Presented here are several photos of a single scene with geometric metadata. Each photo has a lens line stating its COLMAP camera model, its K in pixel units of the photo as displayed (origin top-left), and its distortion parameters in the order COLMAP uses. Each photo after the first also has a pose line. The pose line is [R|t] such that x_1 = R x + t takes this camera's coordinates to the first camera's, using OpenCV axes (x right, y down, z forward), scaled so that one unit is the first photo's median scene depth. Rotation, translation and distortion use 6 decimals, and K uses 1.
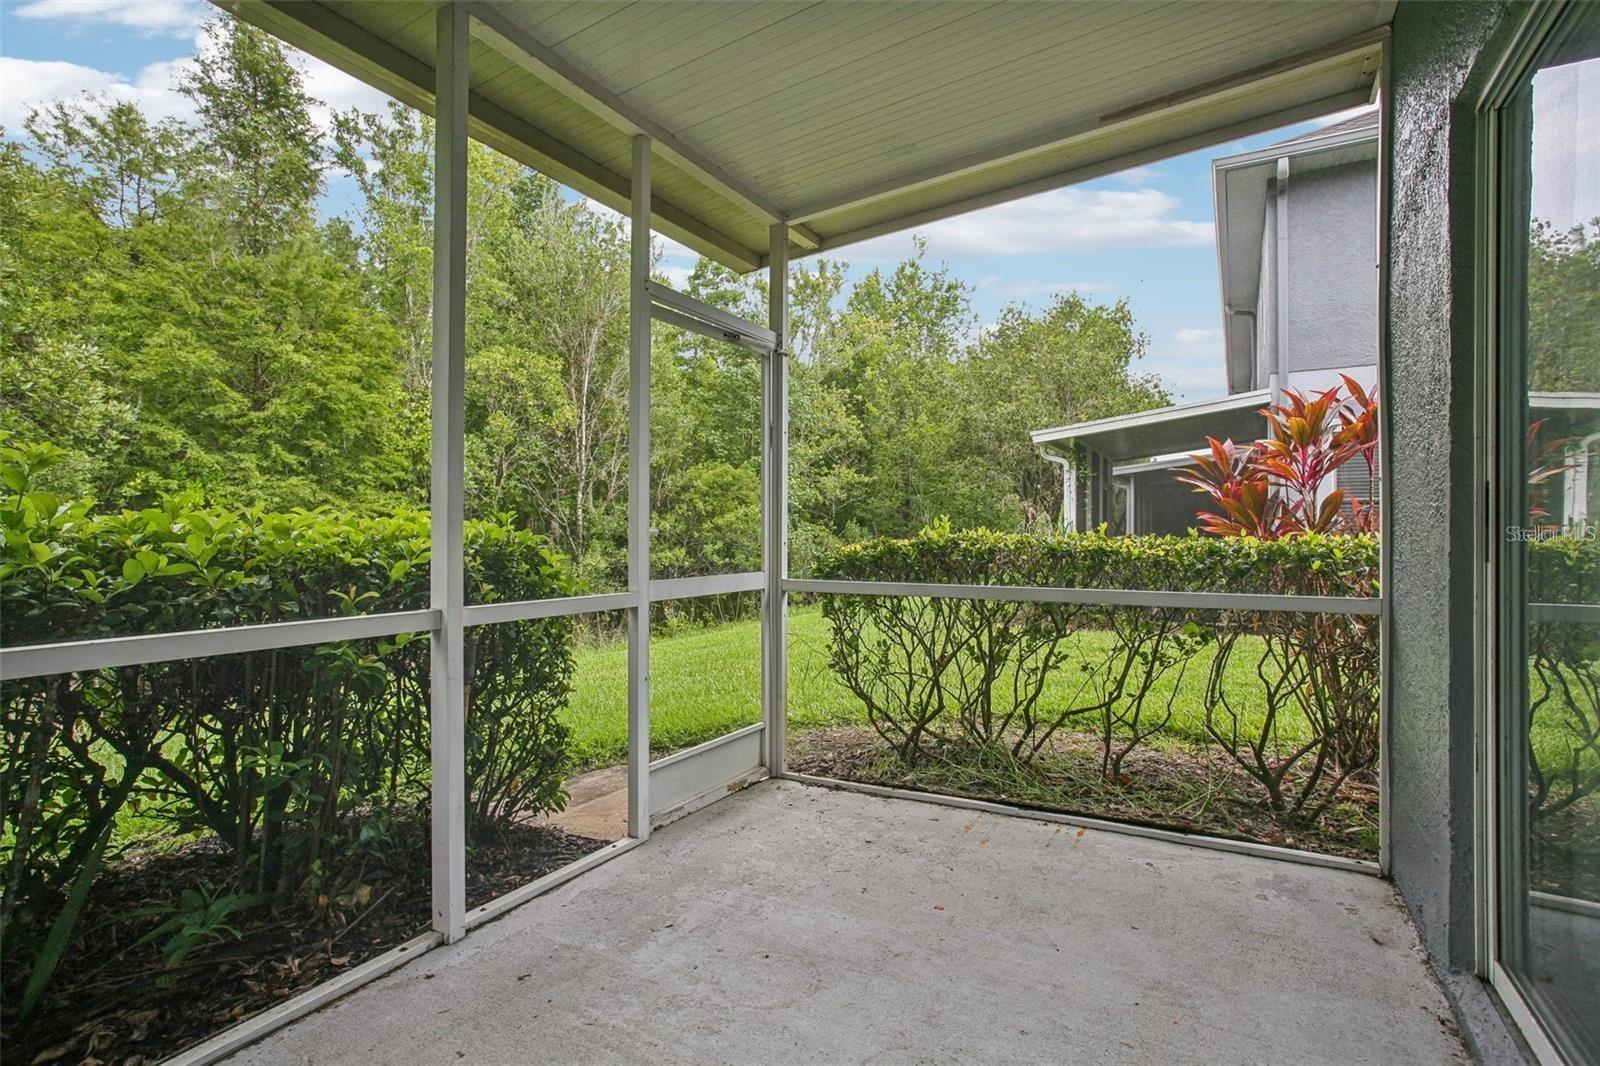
lens RADIAL K [[781.1, 0, 793.9], [0, 781.1, 515.9], [0, 0, 1]] dist [-0.056239, 0.031787]
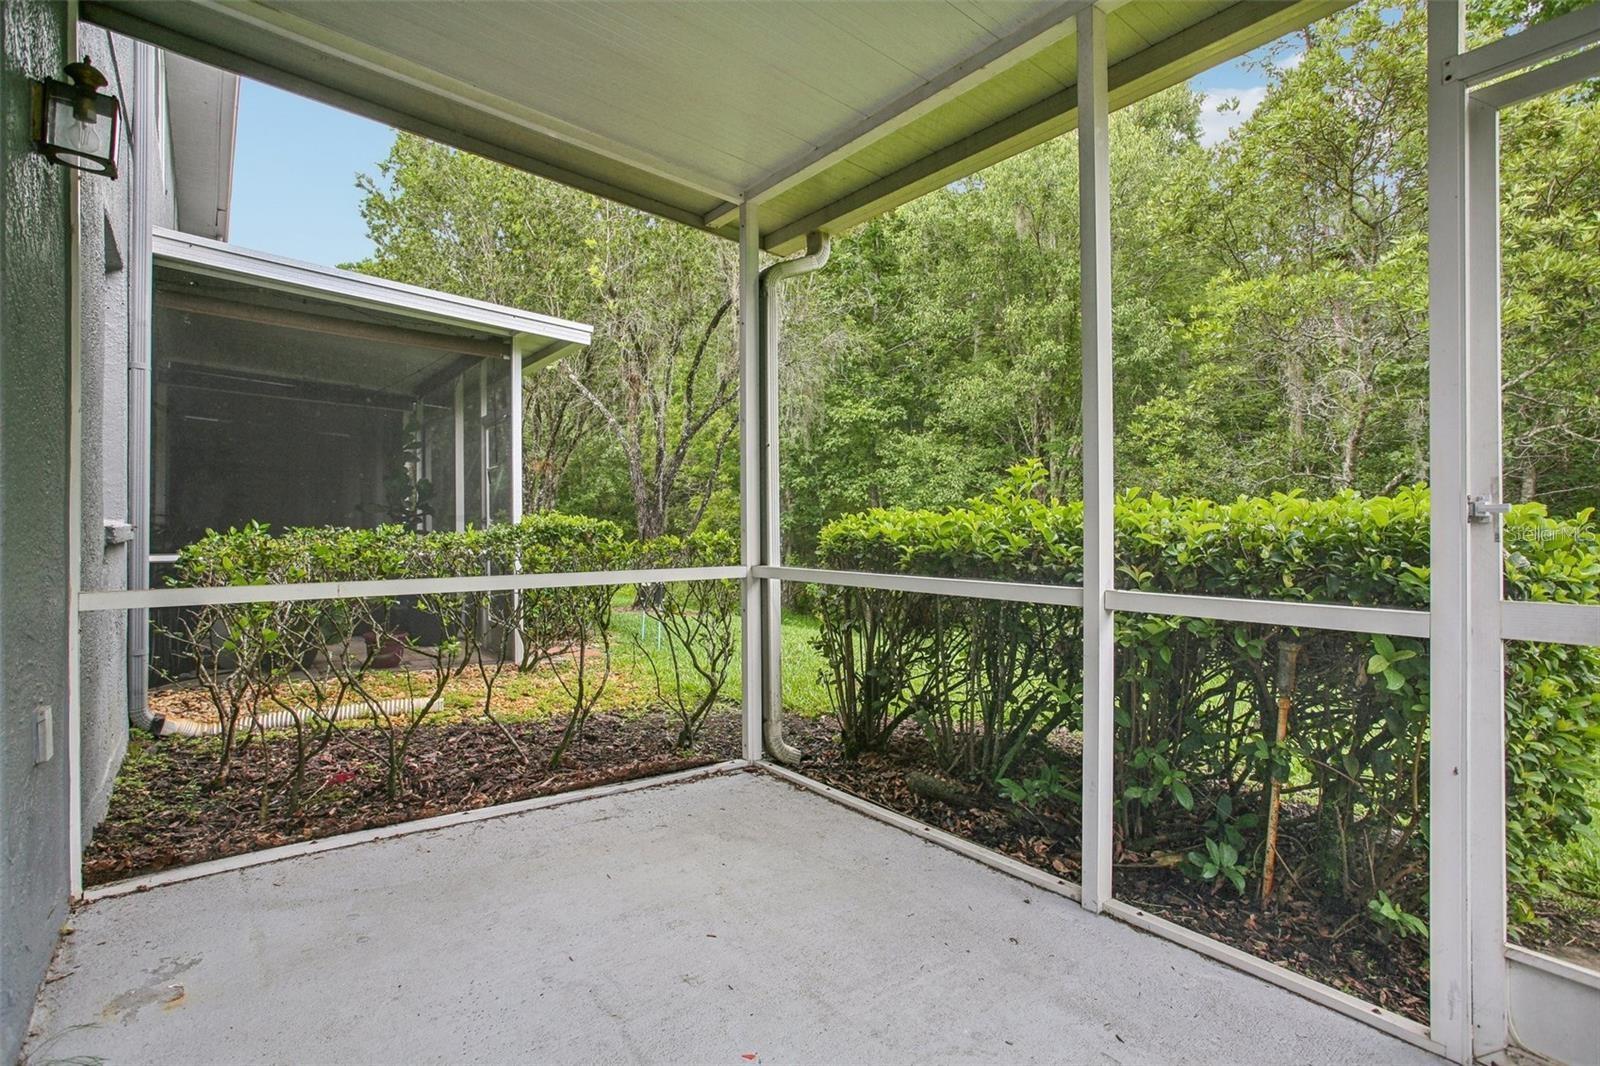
lens RADIAL K [[781.1, 0, 793.9], [0, 781.1, 515.9], [0, 0, 1]] dist [-0.056239, 0.031787]
pose [[-0.394080, -0.003864, -0.919068, 0.645698], [0.034977, 0.999204, -0.019199, 0.026754], [0.918410, -0.039712, -0.393631, 1.019032]]
